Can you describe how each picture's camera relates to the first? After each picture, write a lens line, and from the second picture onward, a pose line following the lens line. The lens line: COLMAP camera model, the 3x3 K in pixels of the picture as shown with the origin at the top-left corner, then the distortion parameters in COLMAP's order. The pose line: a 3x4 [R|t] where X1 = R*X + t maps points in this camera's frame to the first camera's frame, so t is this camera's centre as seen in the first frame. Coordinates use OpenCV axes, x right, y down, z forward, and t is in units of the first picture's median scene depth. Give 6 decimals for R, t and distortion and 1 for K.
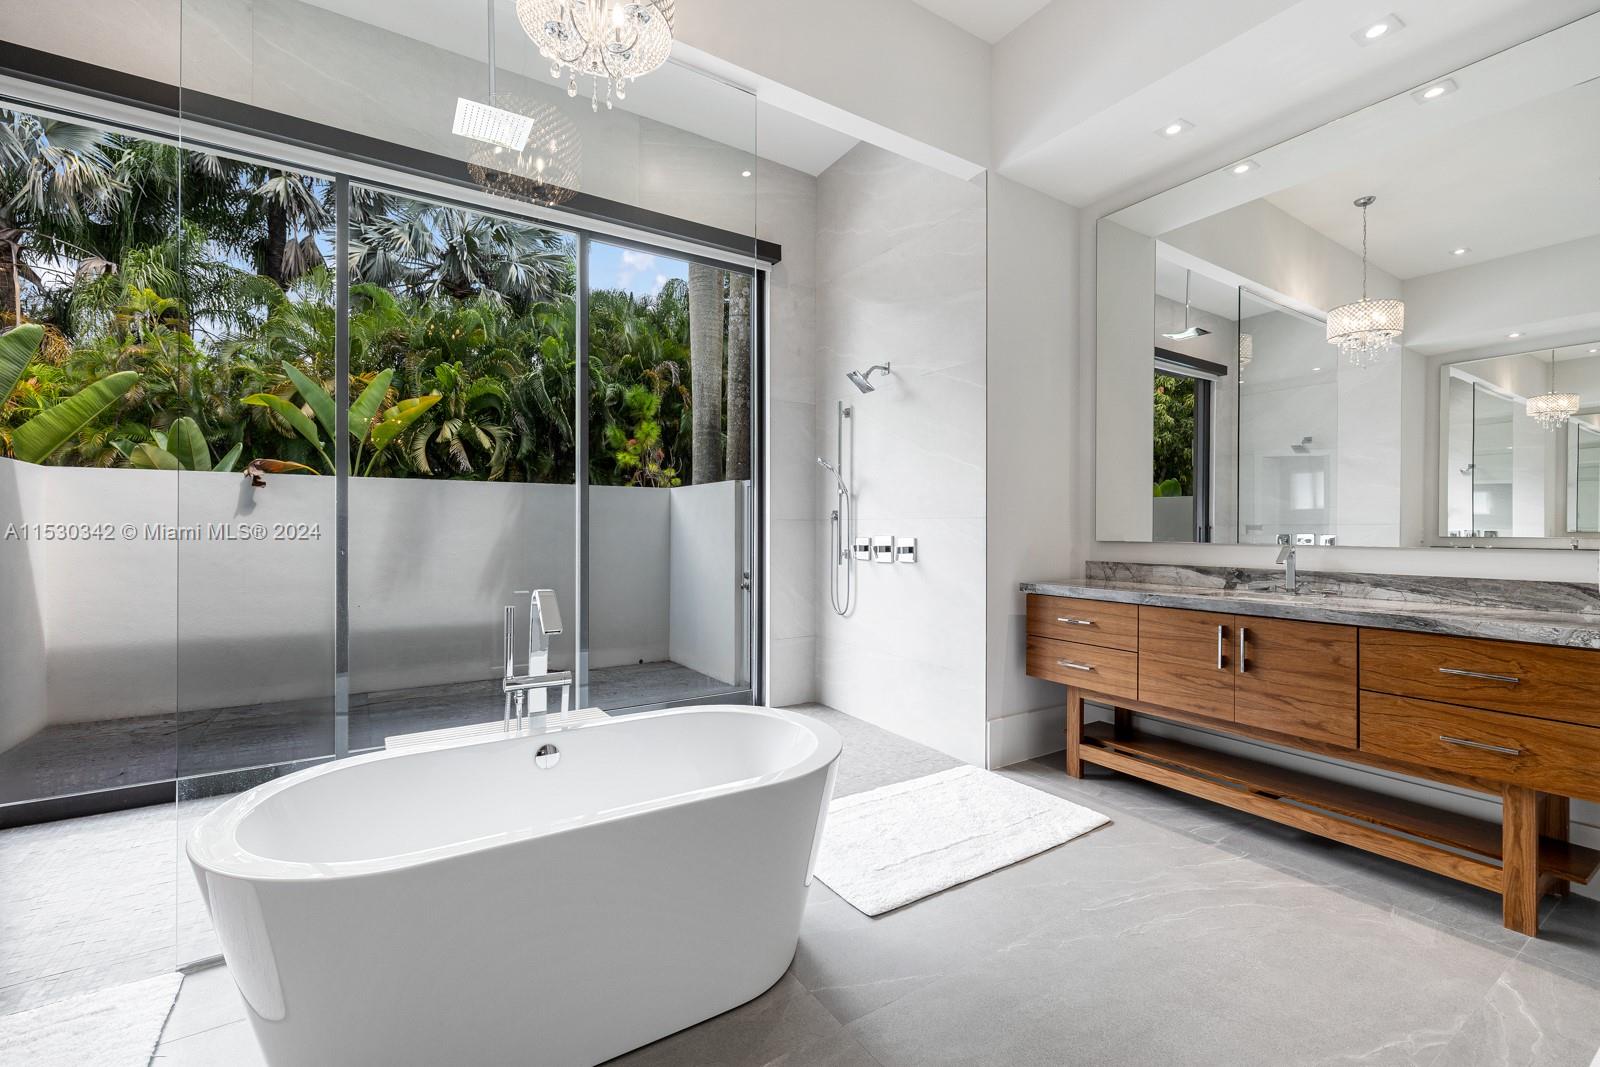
lens RADIAL K [[675.6, 0, 792.0], [0, 675.6, 526.2], [0, 0, 1]] dist [-0.001696, -0.000342]
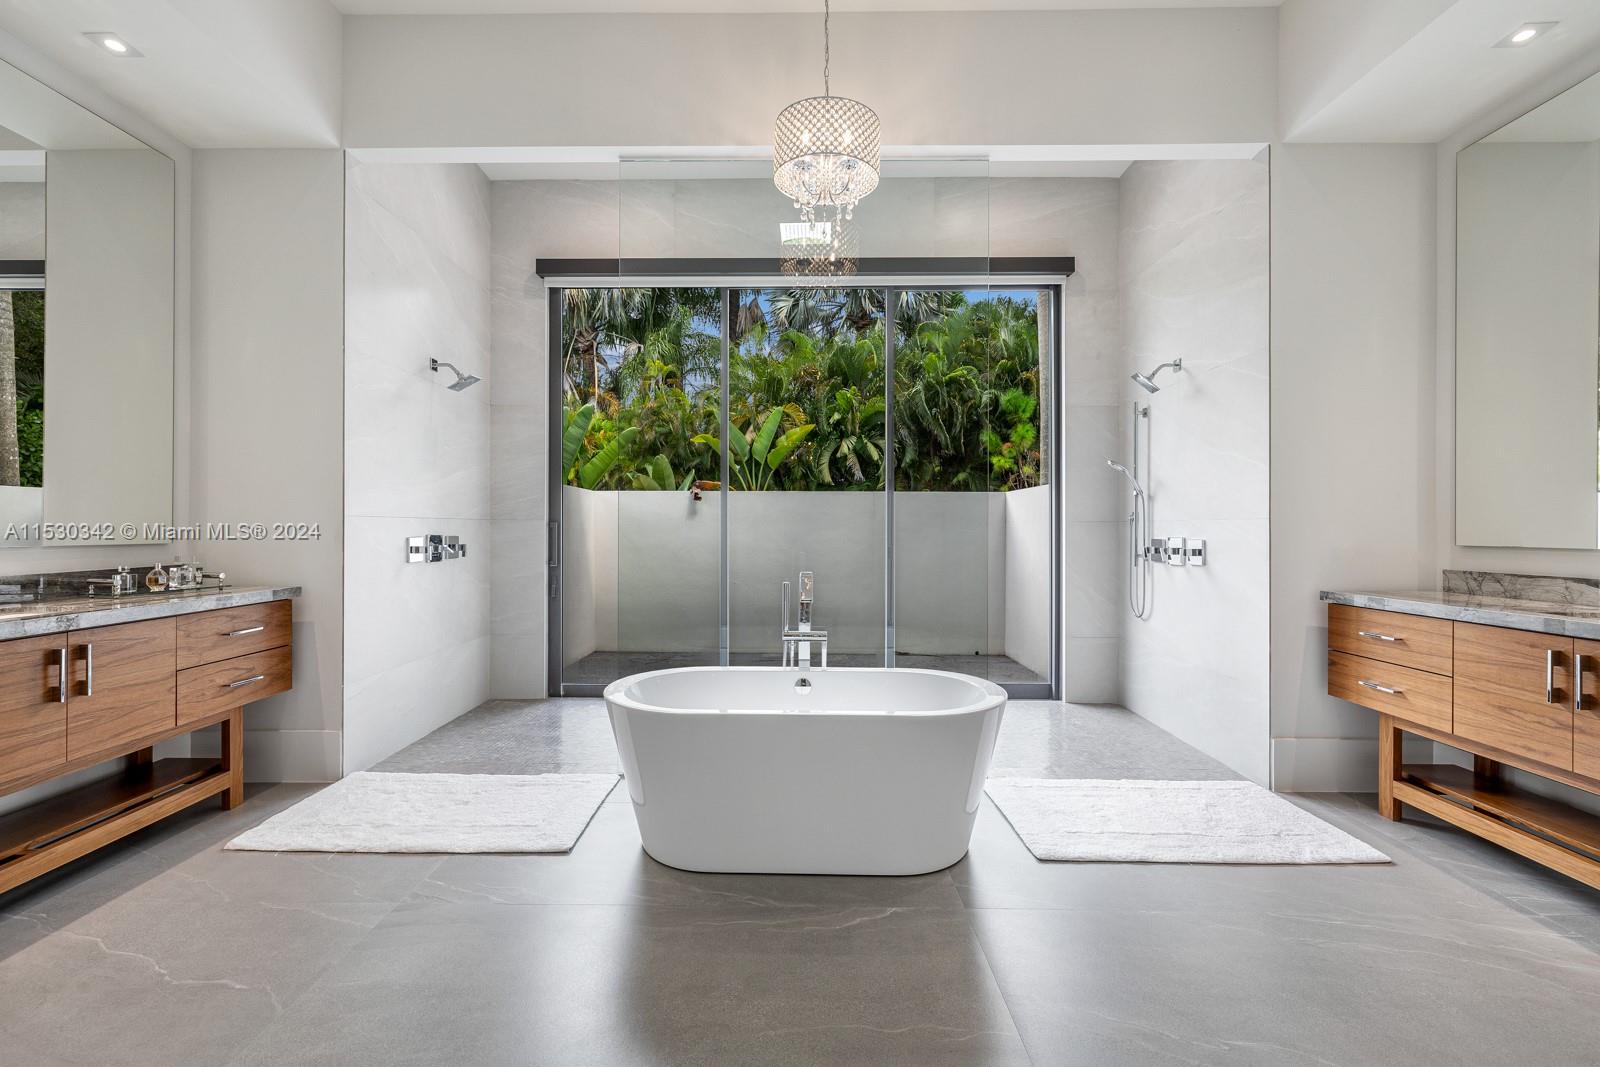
lens RADIAL K [[675.6, 0, 792.0], [0, 675.6, 526.2], [0, 0, 1]] dist [-0.001696, -0.000342]
pose [[0.836387, -0.001546, -0.548137, 0.155605], [-0.000282, 0.999995, -0.003251, 0.000829], [0.548139, 0.002874, 0.836382, -0.085497]]
